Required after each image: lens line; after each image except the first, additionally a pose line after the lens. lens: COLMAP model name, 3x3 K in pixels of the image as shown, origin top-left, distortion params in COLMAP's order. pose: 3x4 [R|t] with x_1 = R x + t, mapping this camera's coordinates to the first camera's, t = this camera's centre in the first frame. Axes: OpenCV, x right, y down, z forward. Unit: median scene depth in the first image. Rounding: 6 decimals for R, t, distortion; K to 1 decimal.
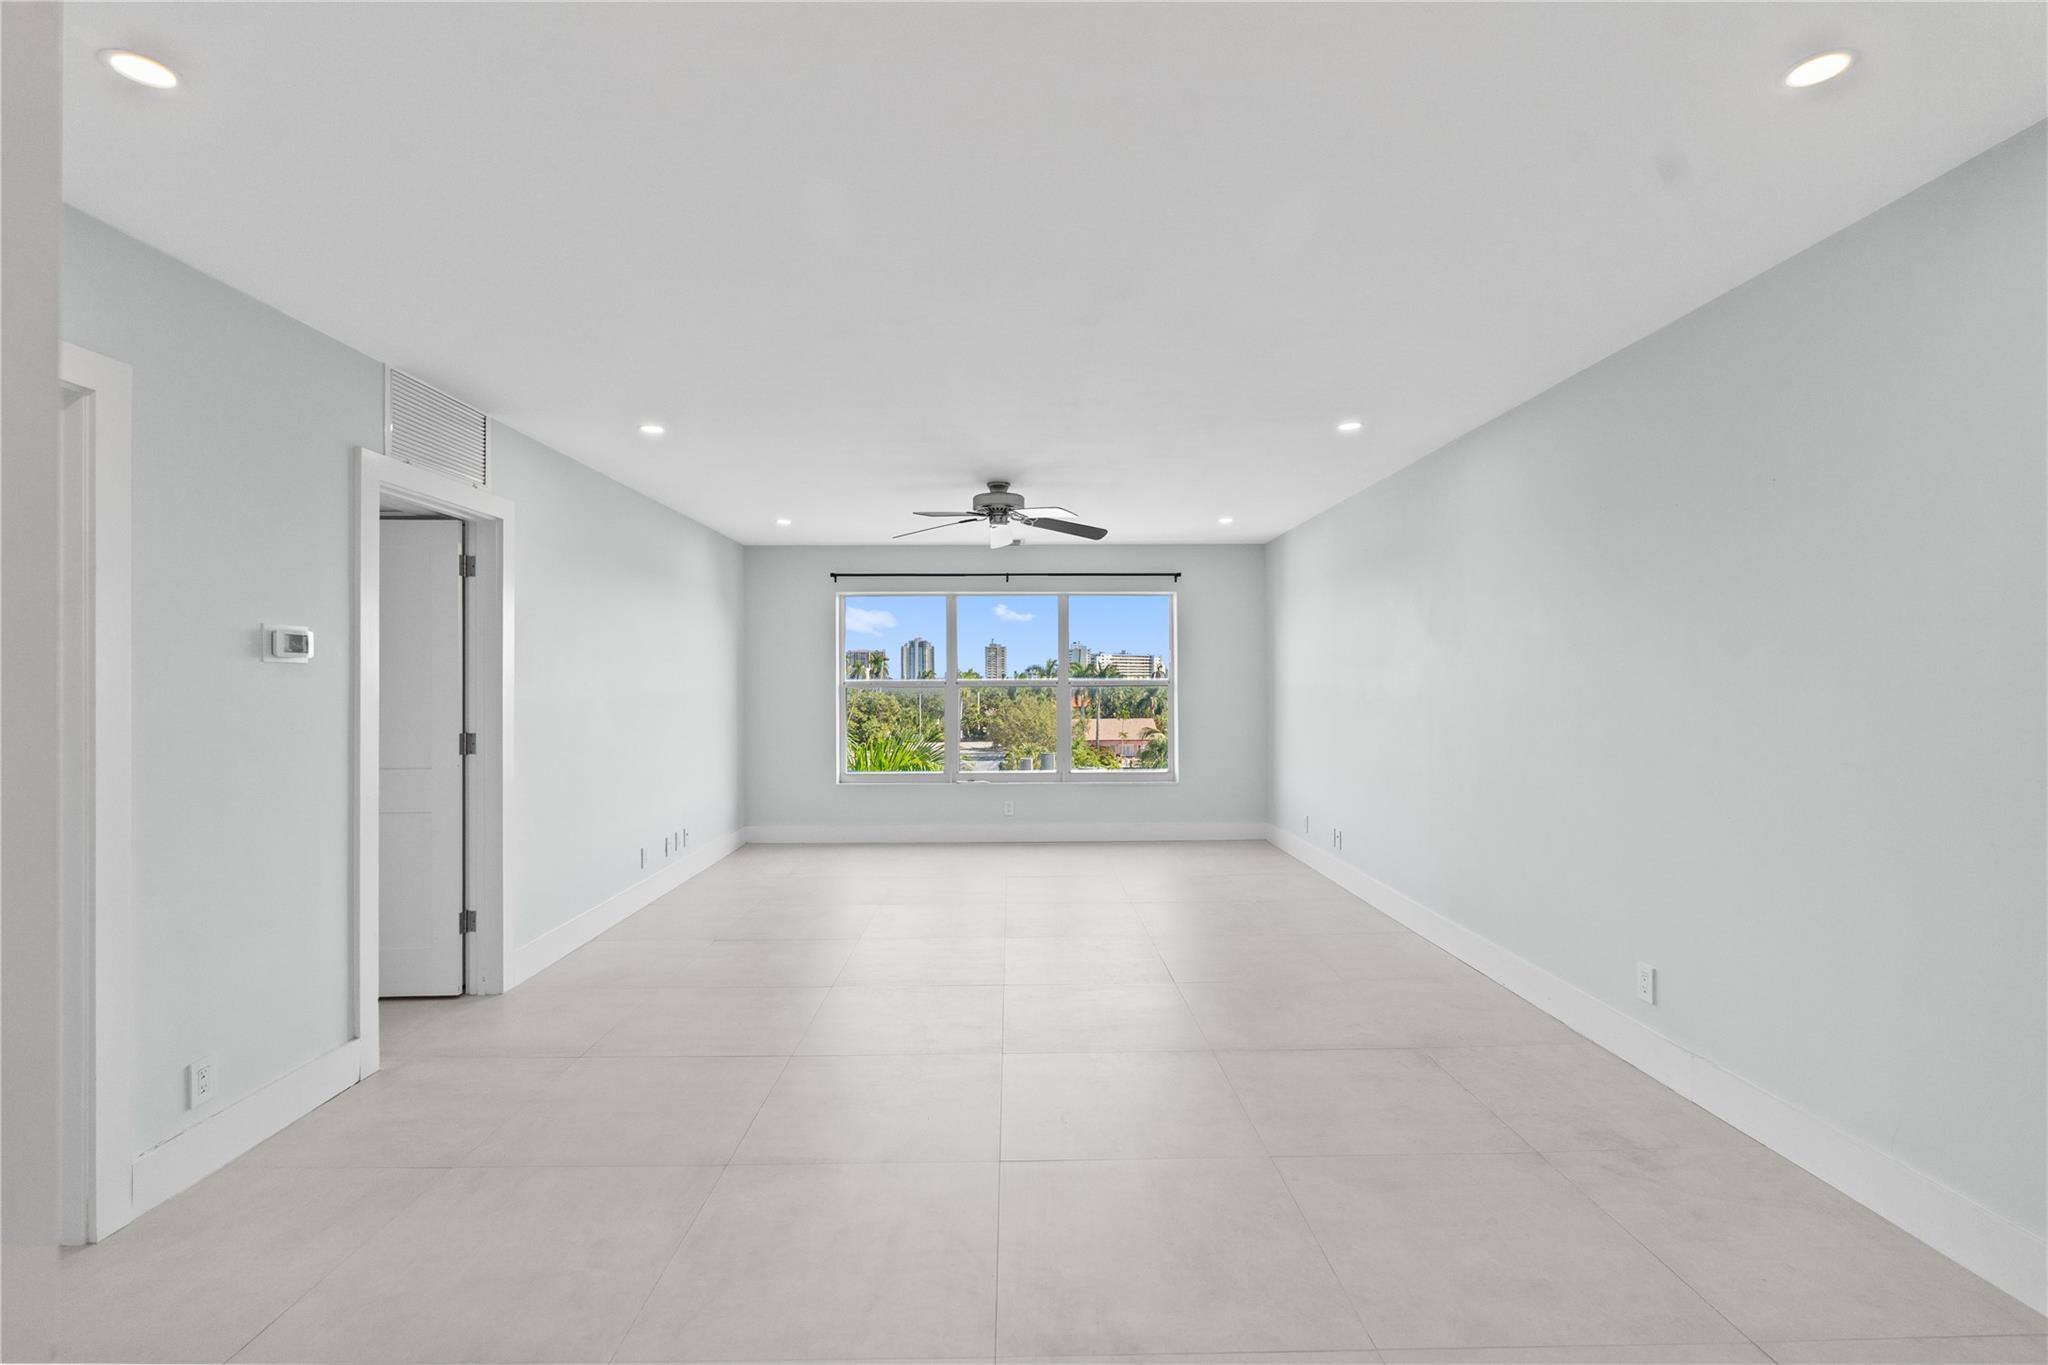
lens RADIAL K [[928.3, 0, 1031.5], [0, 928.3, 675.5], [0, 0, 1]] dist [-0.003897, 0.000884]
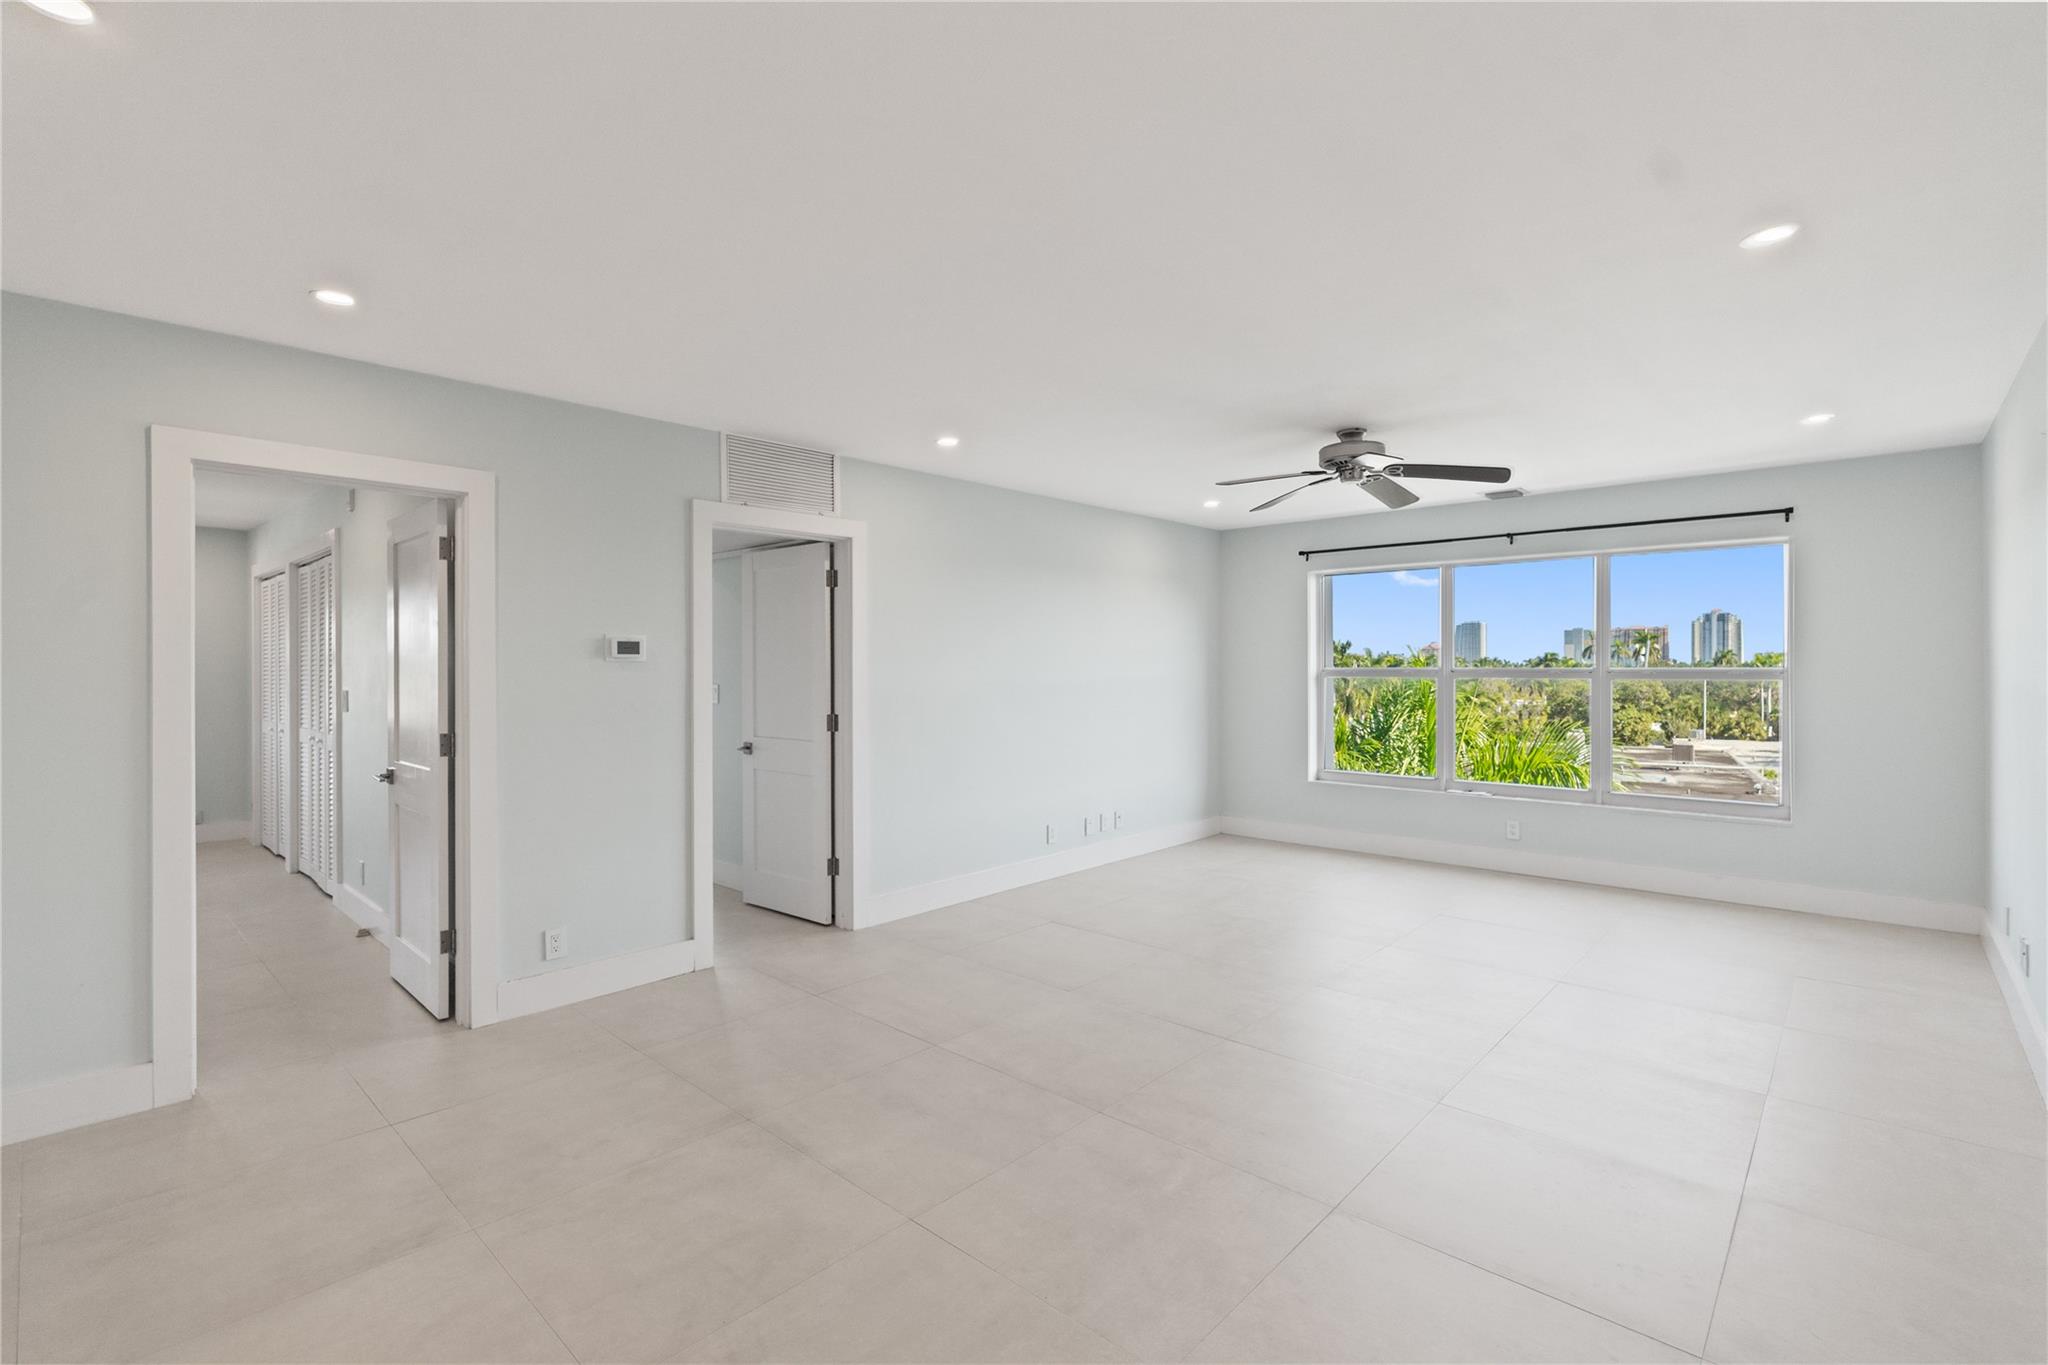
lens RADIAL K [[928.3, 0, 1033.8], [0, 928.3, 666.3], [0, 0, 1]] dist [-0.003897, 0.000884]
pose [[0.722867, 0.002279, -0.690983, 0.328250], [0.004356, 0.999960, 0.007855, -0.007649], [0.690973, -0.008688, 0.722828, 0.217614]]
